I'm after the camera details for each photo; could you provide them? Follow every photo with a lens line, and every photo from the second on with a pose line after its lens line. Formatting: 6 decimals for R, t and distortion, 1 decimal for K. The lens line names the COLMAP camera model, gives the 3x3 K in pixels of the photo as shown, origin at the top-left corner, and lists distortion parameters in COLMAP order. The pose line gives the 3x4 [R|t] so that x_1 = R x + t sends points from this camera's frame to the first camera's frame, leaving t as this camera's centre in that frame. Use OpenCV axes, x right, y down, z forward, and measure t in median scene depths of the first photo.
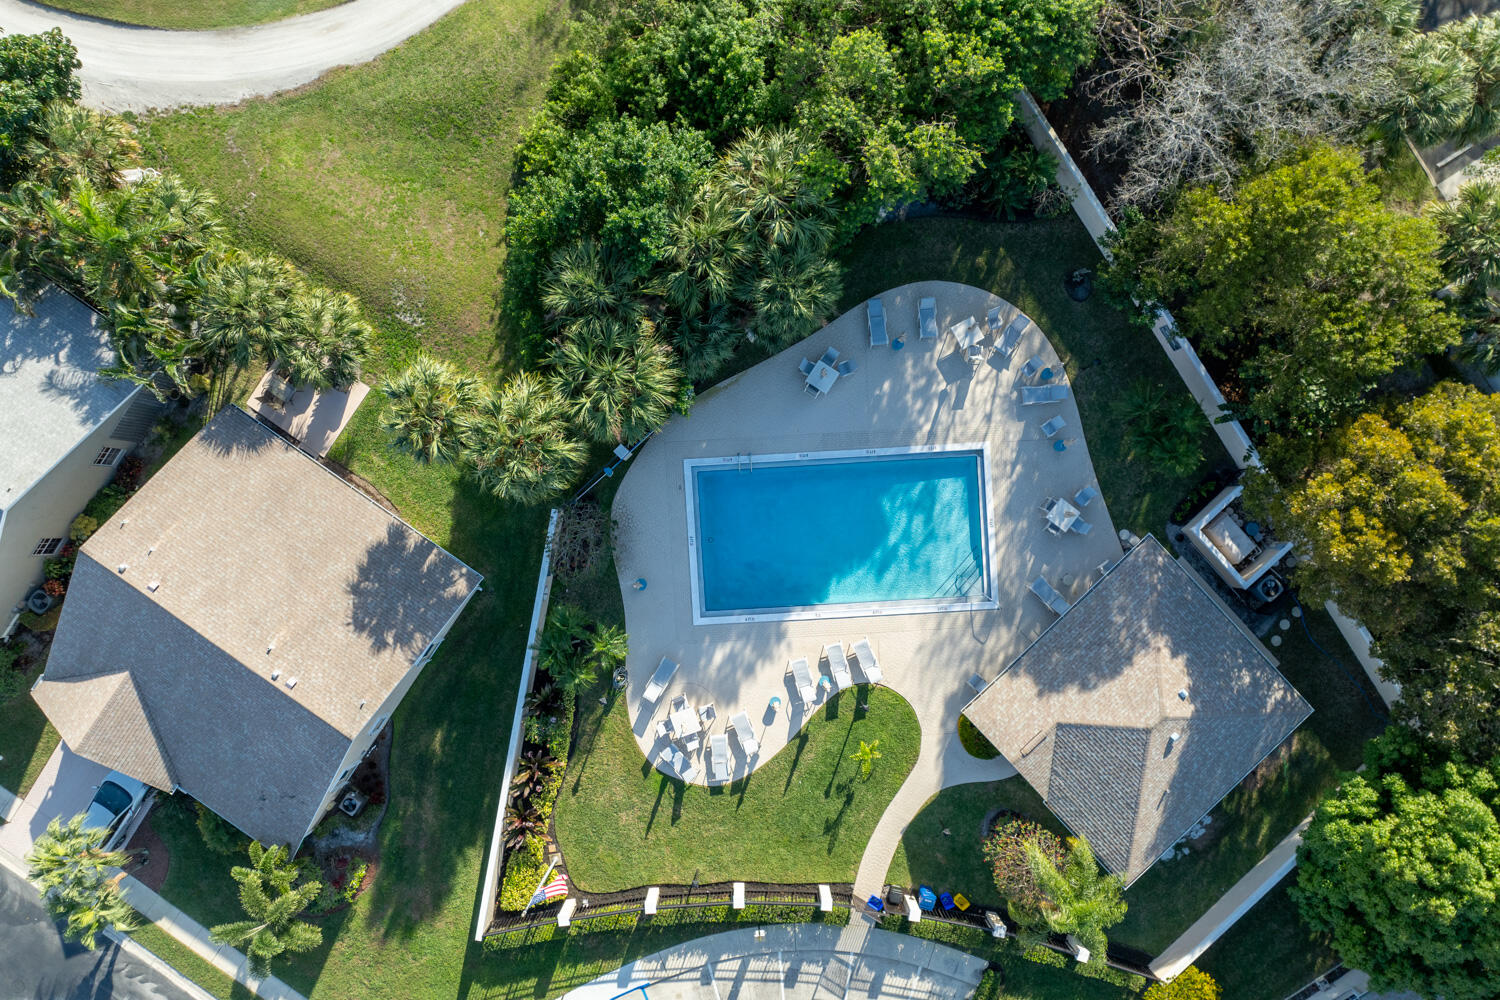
lens RADIAL K [[1055.2, 0, 749.1], [0, 1055.2, 532.9], [0, 0, 1]] dist [-0.044022, 0.005962]
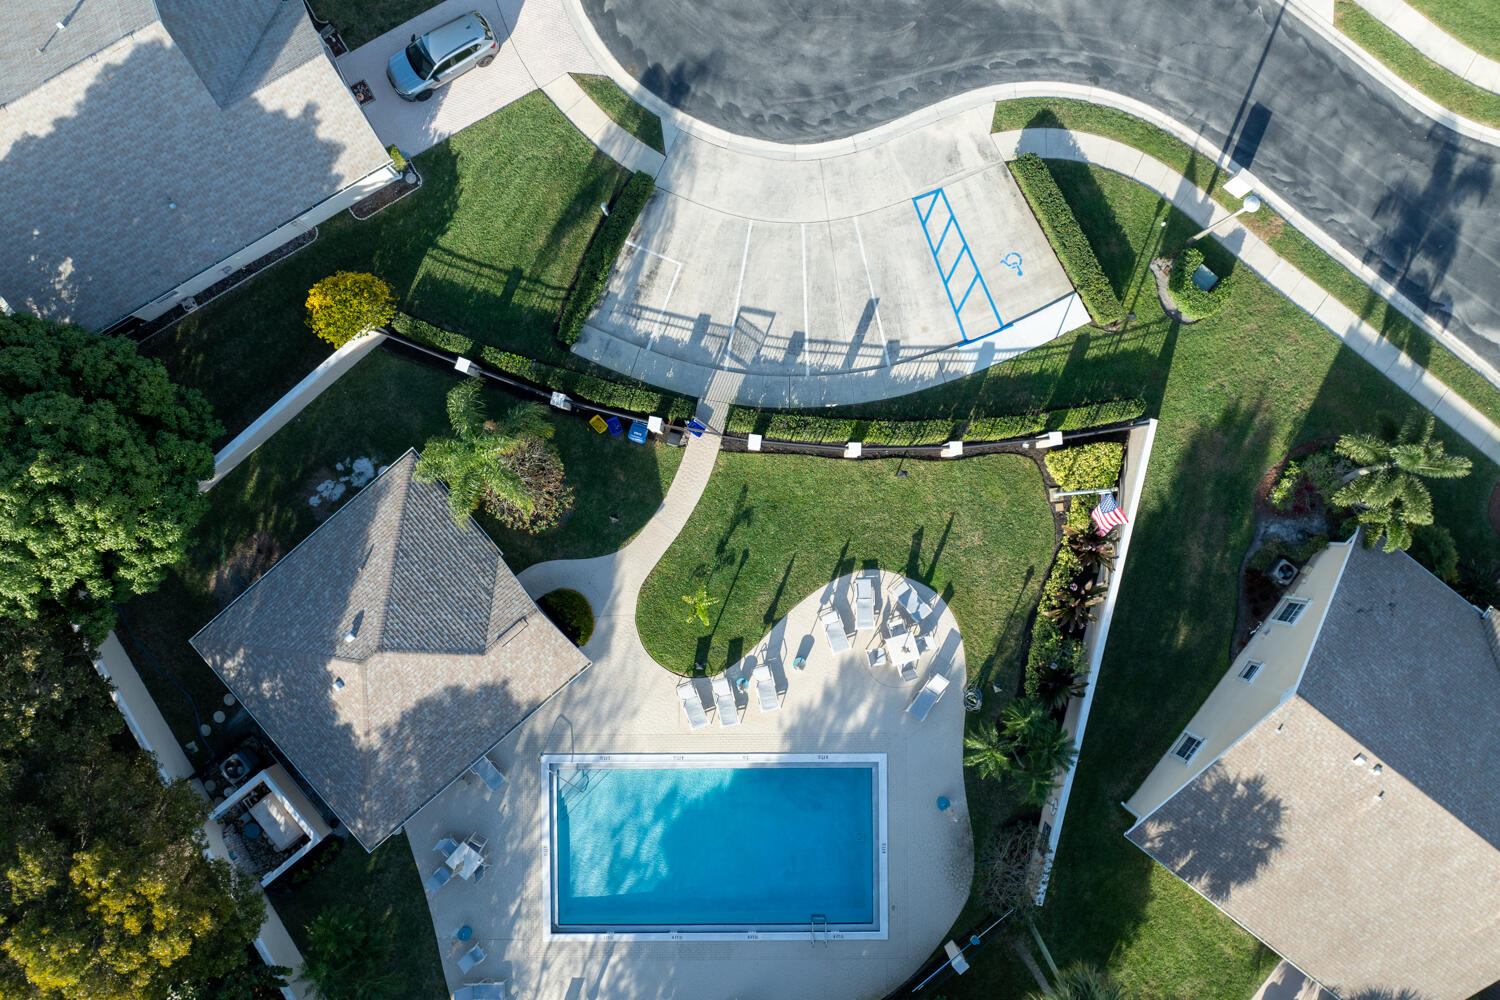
lens RADIAL K [[1055.2, 0, 749.1], [0, 1055.2, 532.9], [0, 0, 1]] dist [-0.044022, 0.005962]
pose [[-0.998741, -0.050154, 0.000303, 0.072176], [0.050148, -0.998678, -0.011309, 0.278012], [0.000870, -0.011280, 0.999936, 0.117214]]
